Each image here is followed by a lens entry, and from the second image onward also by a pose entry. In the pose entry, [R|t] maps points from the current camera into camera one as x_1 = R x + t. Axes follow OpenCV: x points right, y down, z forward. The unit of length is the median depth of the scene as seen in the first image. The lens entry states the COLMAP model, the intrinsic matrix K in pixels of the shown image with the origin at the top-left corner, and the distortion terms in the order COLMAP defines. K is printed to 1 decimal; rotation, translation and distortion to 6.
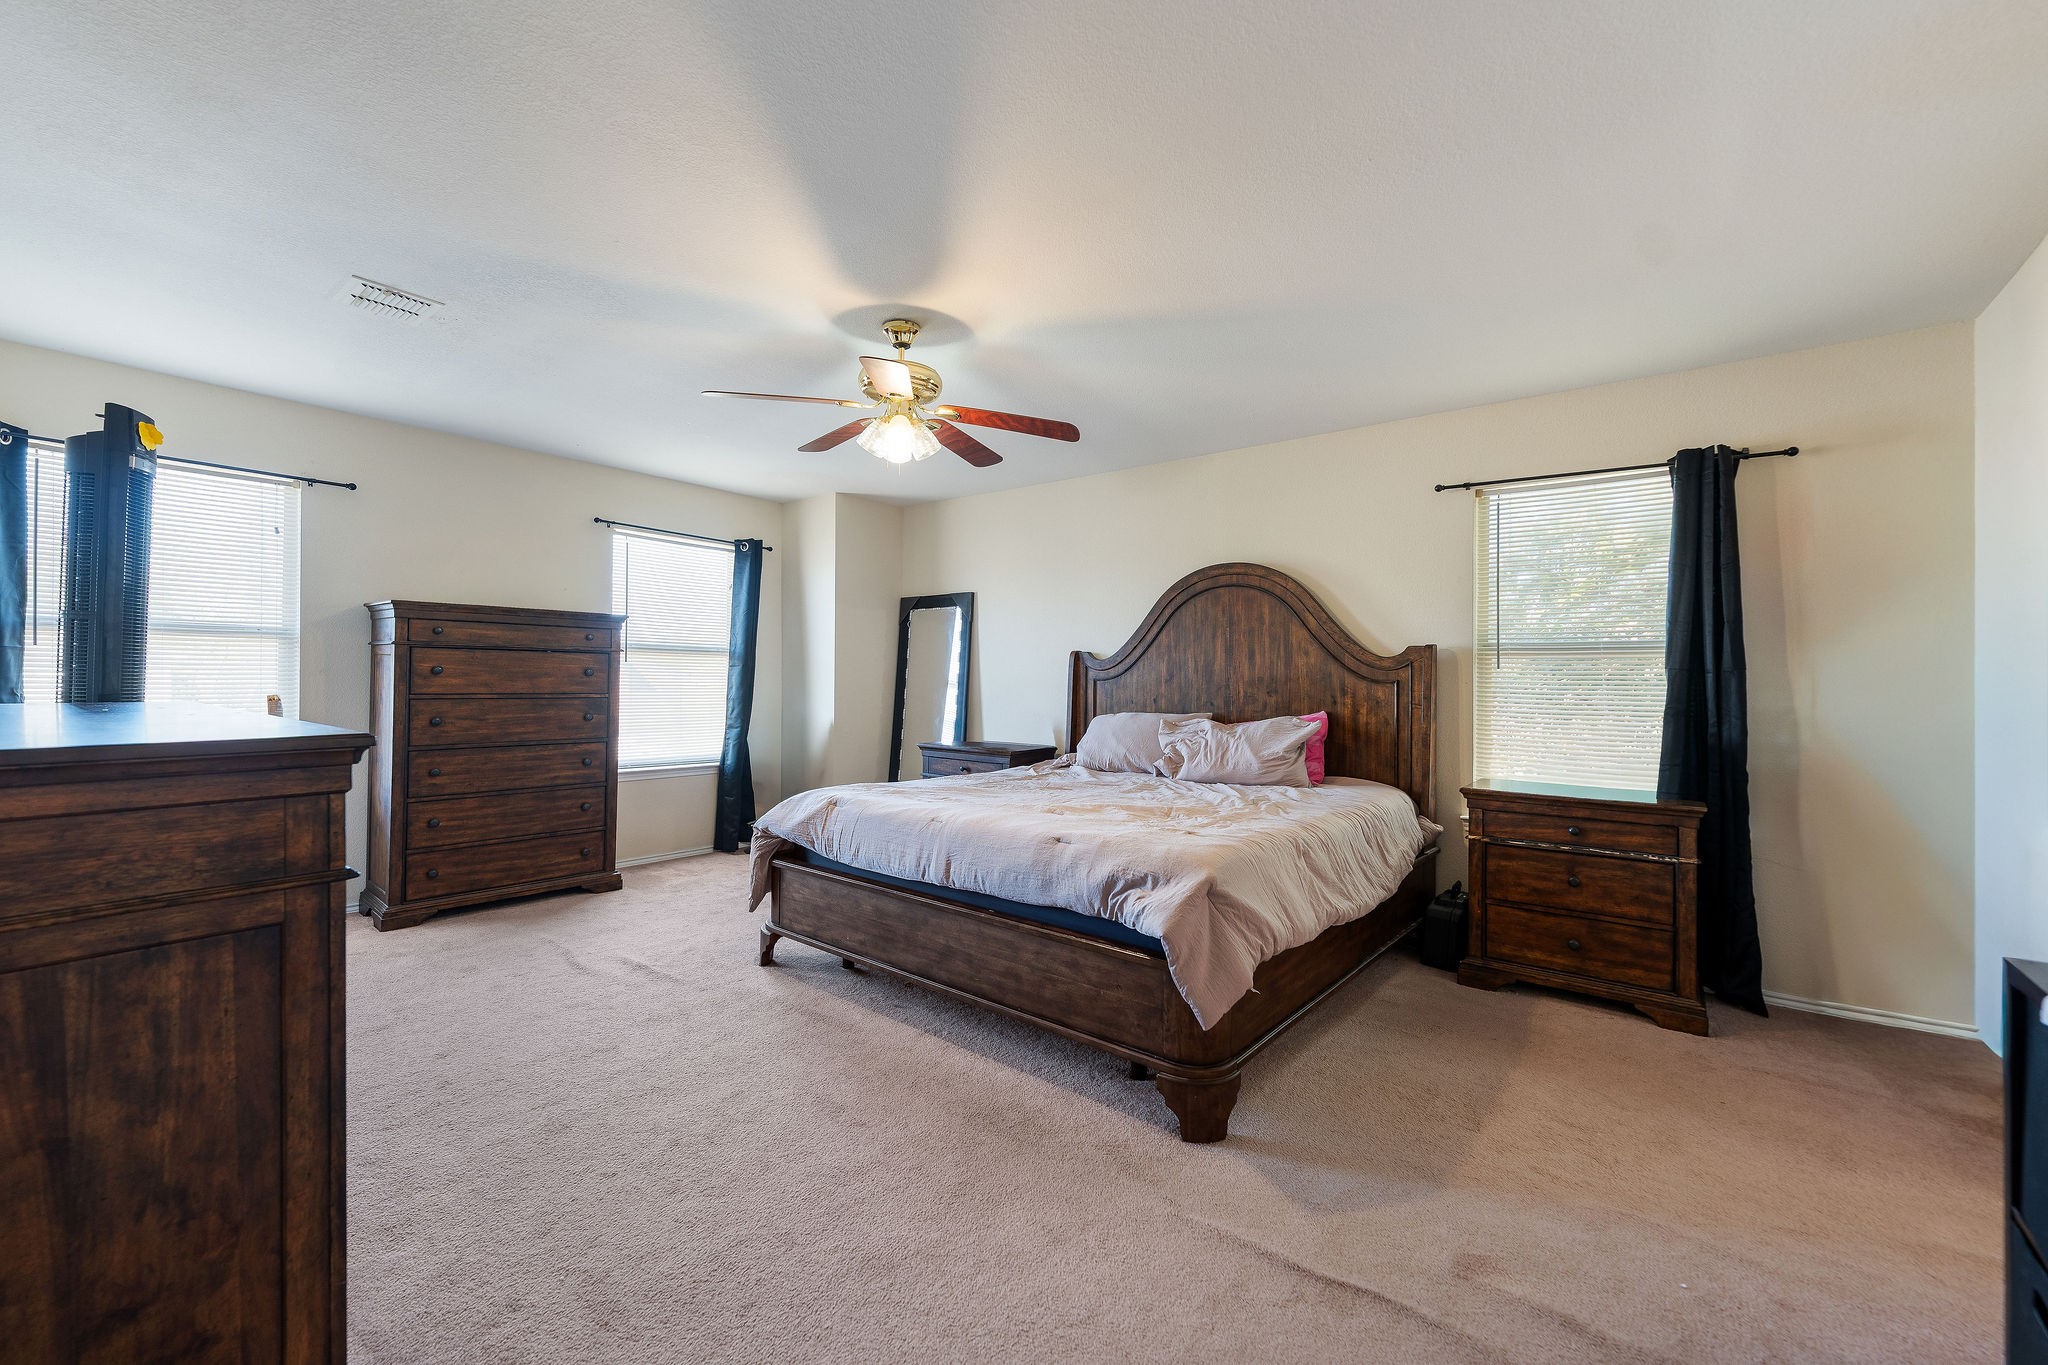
lens RADIAL K [[823.1, 0, 1029.2], [0, 823.1, 691.4], [0, 0, 1]] dist [-0.002120, -0.000163]
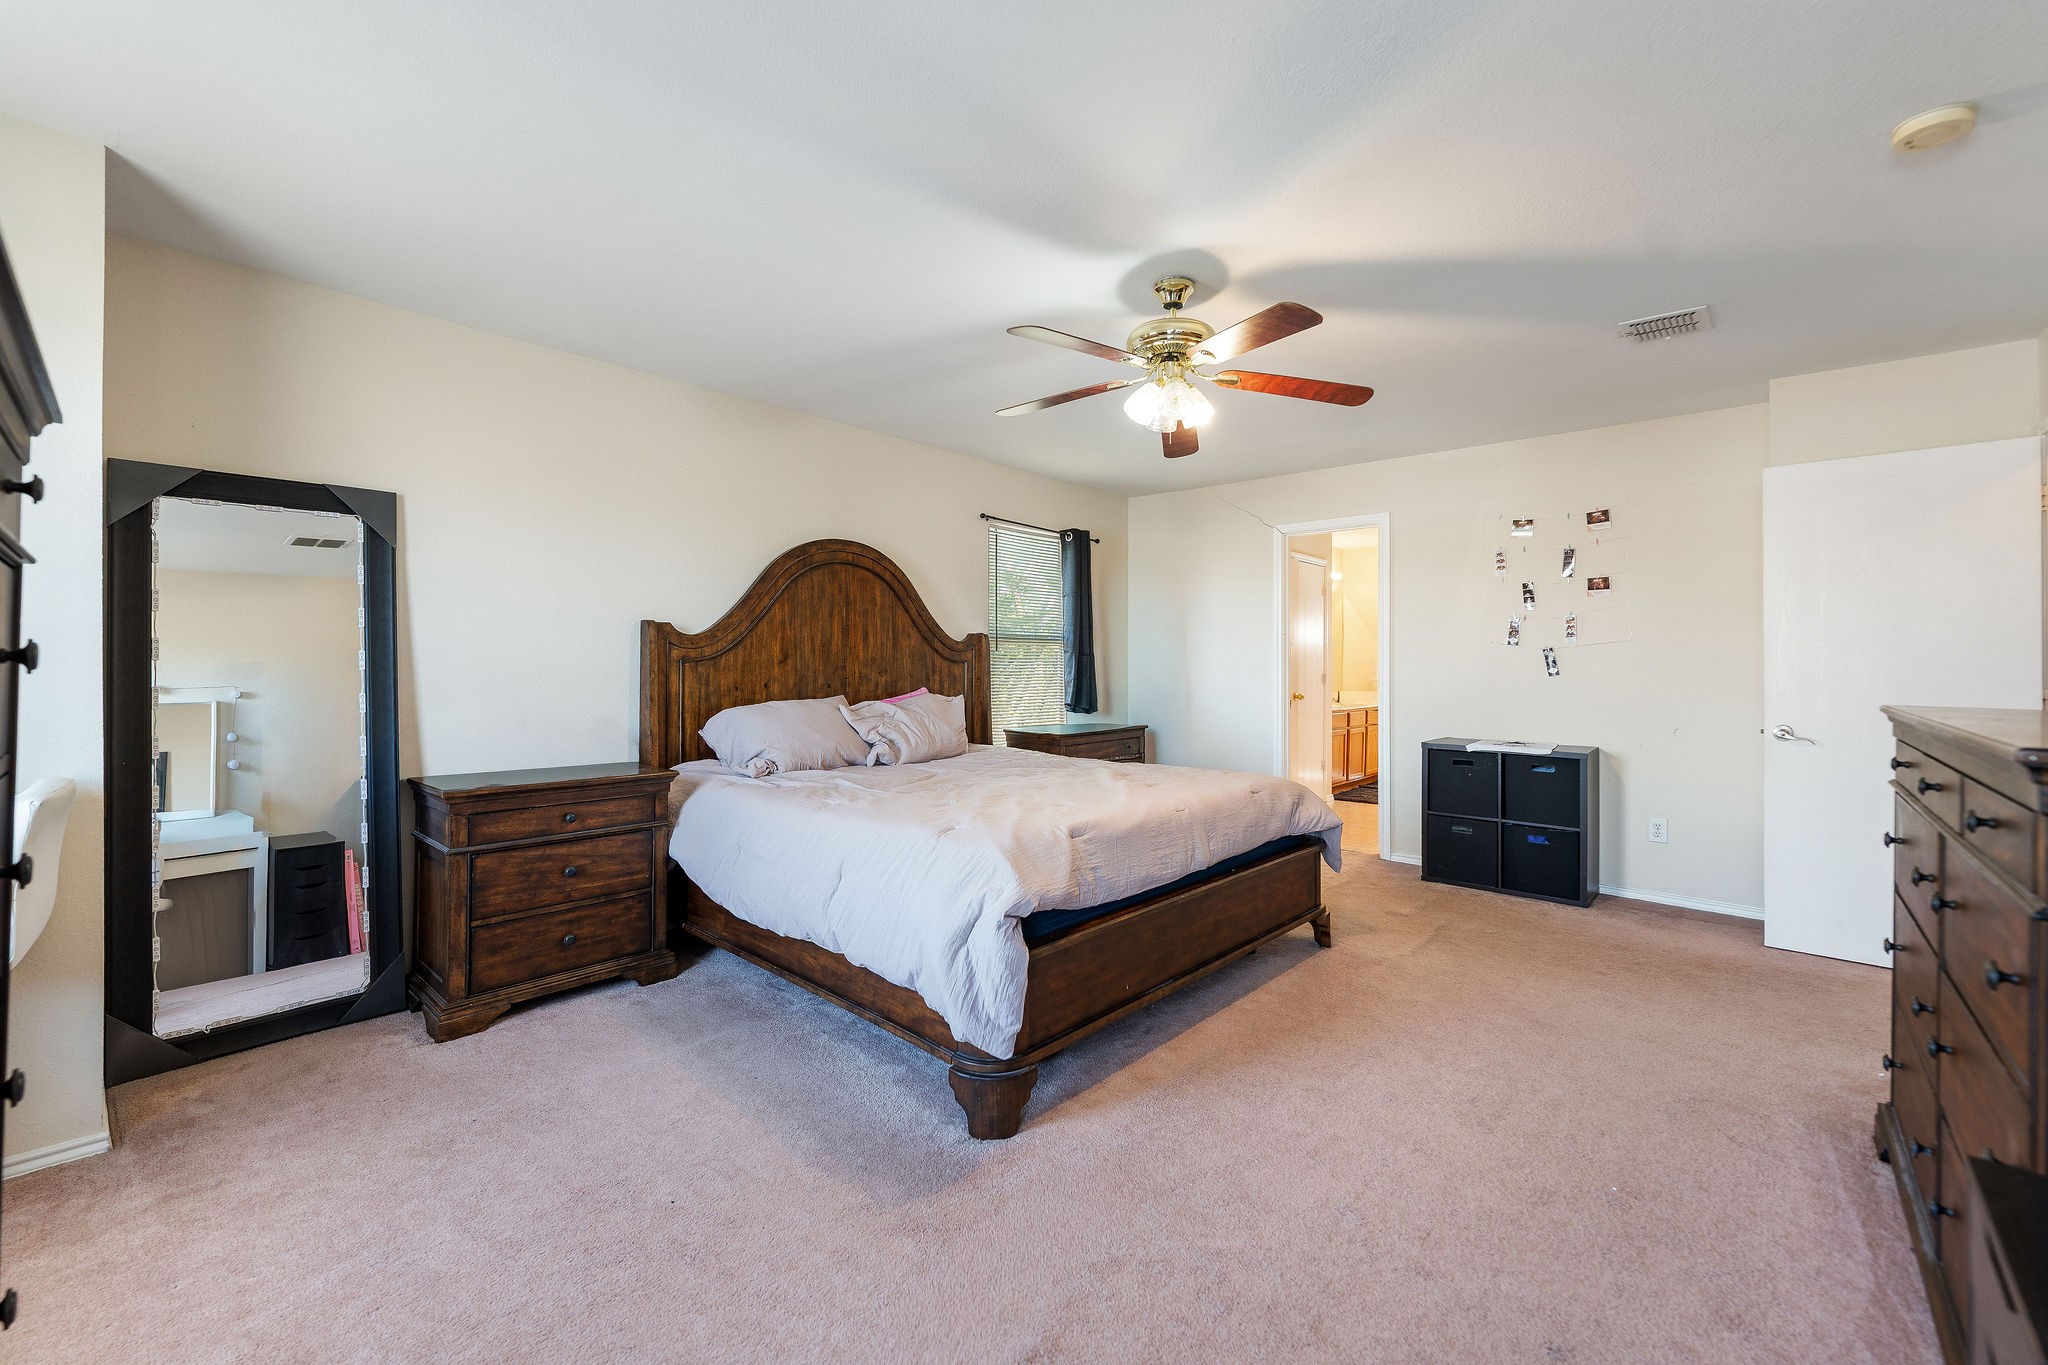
lens RADIAL K [[823.1, 0, 1029.2], [0, 823.1, 691.4], [0, 0, 1]] dist [-0.002120, -0.000163]
pose [[0.071575, -0.052088, 0.996074, -0.727538], [0.001511, 0.998640, 0.052113, -0.028379], [-0.997434, -0.002225, 0.071556, 0.726692]]
